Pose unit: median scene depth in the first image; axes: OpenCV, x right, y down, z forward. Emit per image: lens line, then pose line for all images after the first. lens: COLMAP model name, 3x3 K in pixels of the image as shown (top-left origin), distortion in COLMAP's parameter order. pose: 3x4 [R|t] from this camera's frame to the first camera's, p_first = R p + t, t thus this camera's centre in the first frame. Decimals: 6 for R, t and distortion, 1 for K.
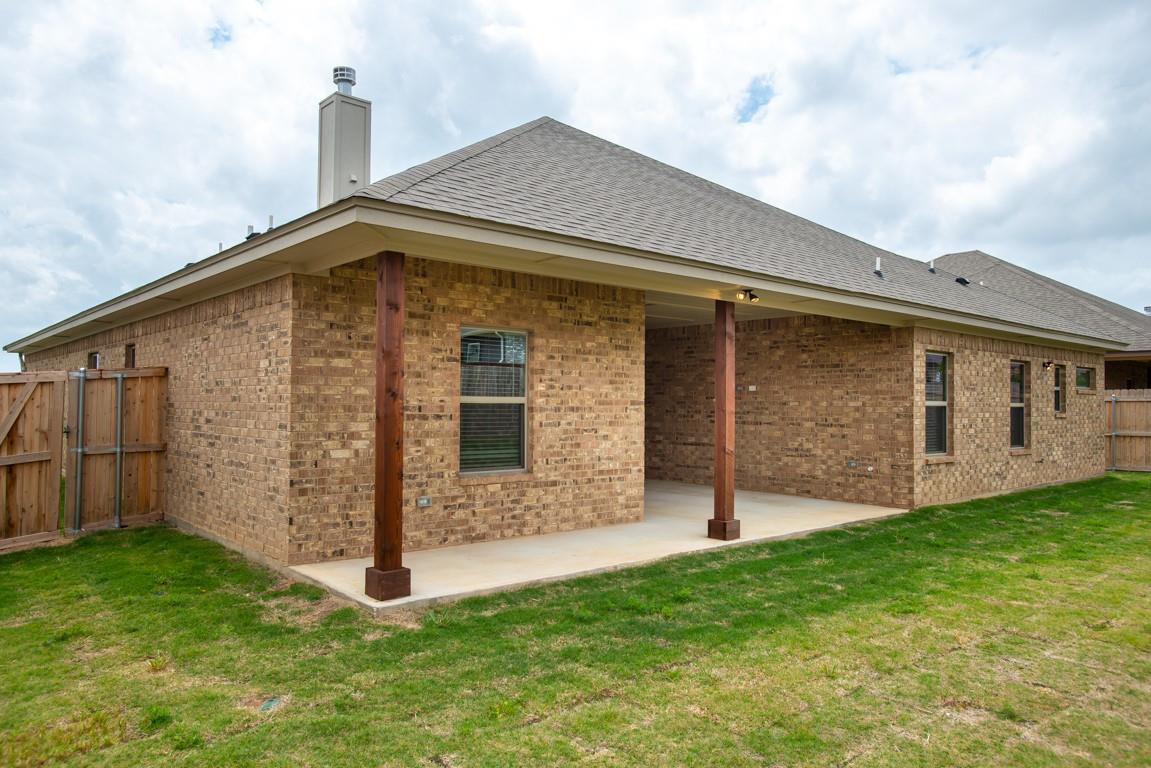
lens RADIAL K [[766.1, 0, 630.4], [0, 766.1, 383.3], [0, 0, 1]] dist [-0.040338, 0.028199]
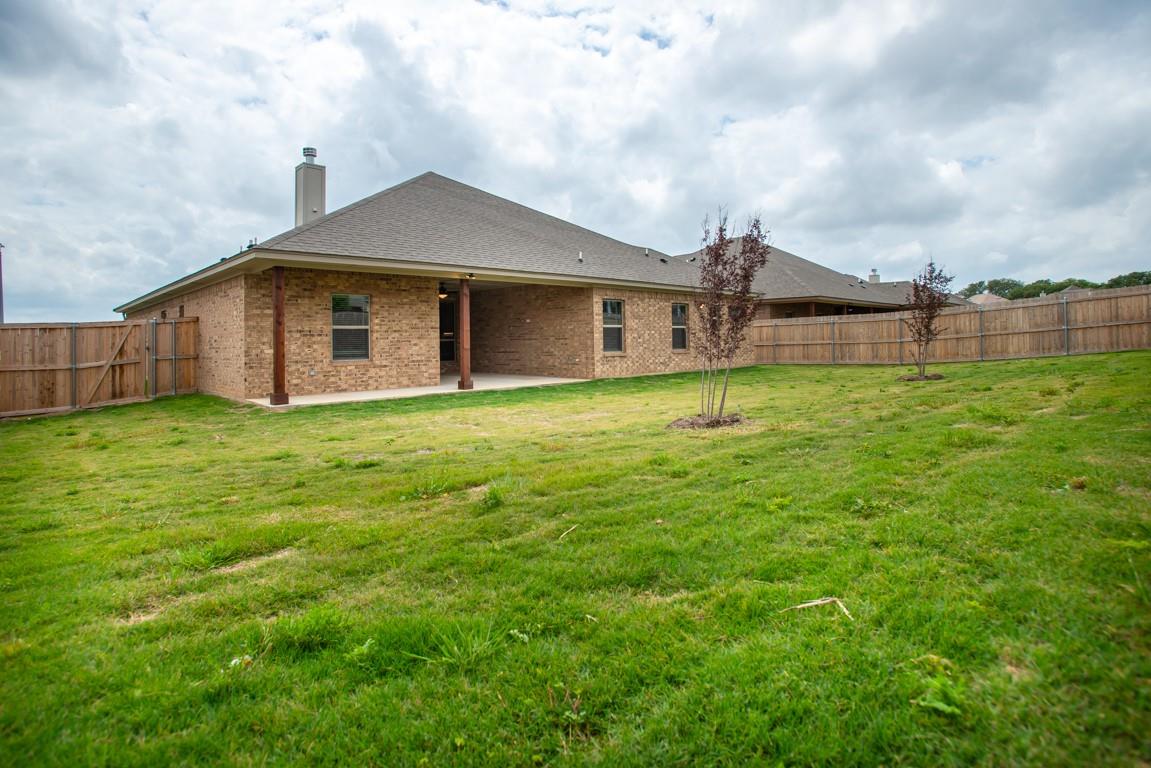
lens RADIAL K [[560.2, 0, 636.5], [0, 560.2, 320.9], [0, 0, 1]] dist [-0.048762, 0.009643]
pose [[0.996364, -0.026197, 0.081065, 0.475580], [0.026859, 0.999614, -0.007082, 0.034540], [-0.080848, 0.009233, 0.996684, -0.595232]]
